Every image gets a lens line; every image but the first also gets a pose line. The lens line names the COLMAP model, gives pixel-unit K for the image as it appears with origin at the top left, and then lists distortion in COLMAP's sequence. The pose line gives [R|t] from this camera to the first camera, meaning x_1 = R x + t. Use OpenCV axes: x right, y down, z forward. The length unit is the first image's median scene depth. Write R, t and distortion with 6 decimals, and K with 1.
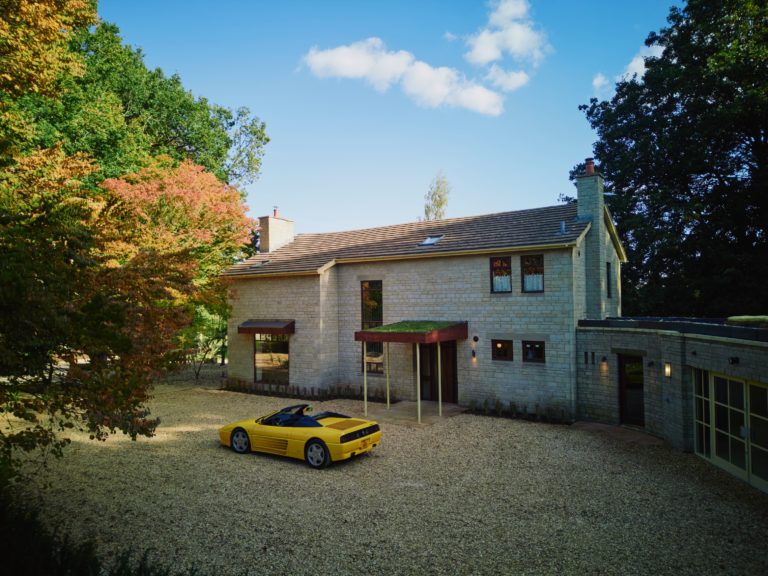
lens RADIAL K [[530.9, 0, 384.0], [0, 530.9, 288.0], [0, 0, 1]] dist [0.112797, -0.124850]
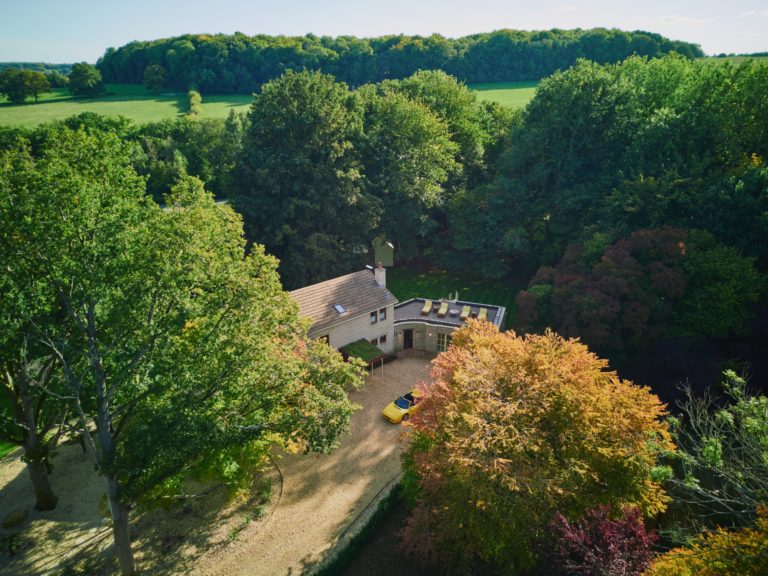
lens RADIAL K [[530.6, 0, 385.3], [0, 530.6, 286.8], [0, 0, 1]] dist [0.074499, -0.053224]
pose [[0.267598, -0.357843, 0.894617, -2.037474], [-0.025532, 0.925518, 0.377841, -1.143170], [-0.963192, -0.123951, 0.238531, 0.351324]]
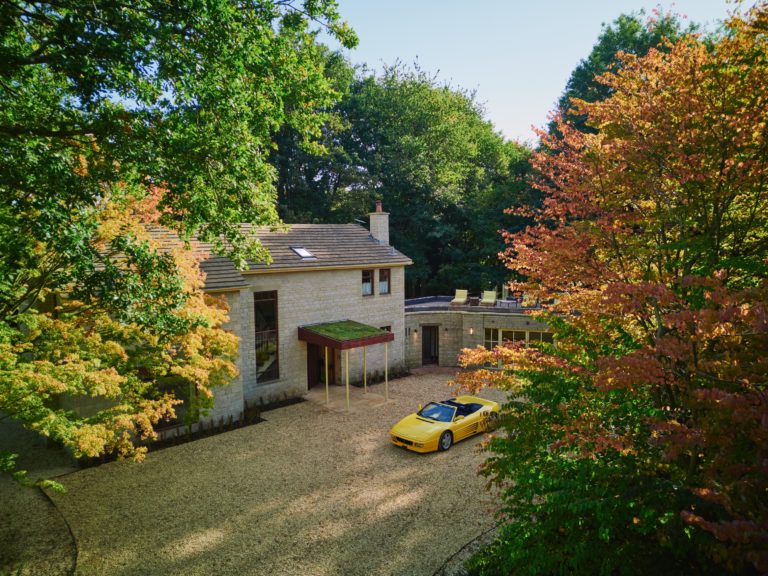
lens RADIAL K [[530.6, 0, 385.3], [0, 530.6, 286.8], [0, 0, 1]] dist [0.074499, -0.053224]
pose [[0.246486, -0.080614, 0.965788, -1.100392], [-0.024993, 0.995674, 0.089488, -0.138016], [-0.968824, -0.046195, 0.243405, 0.627852]]
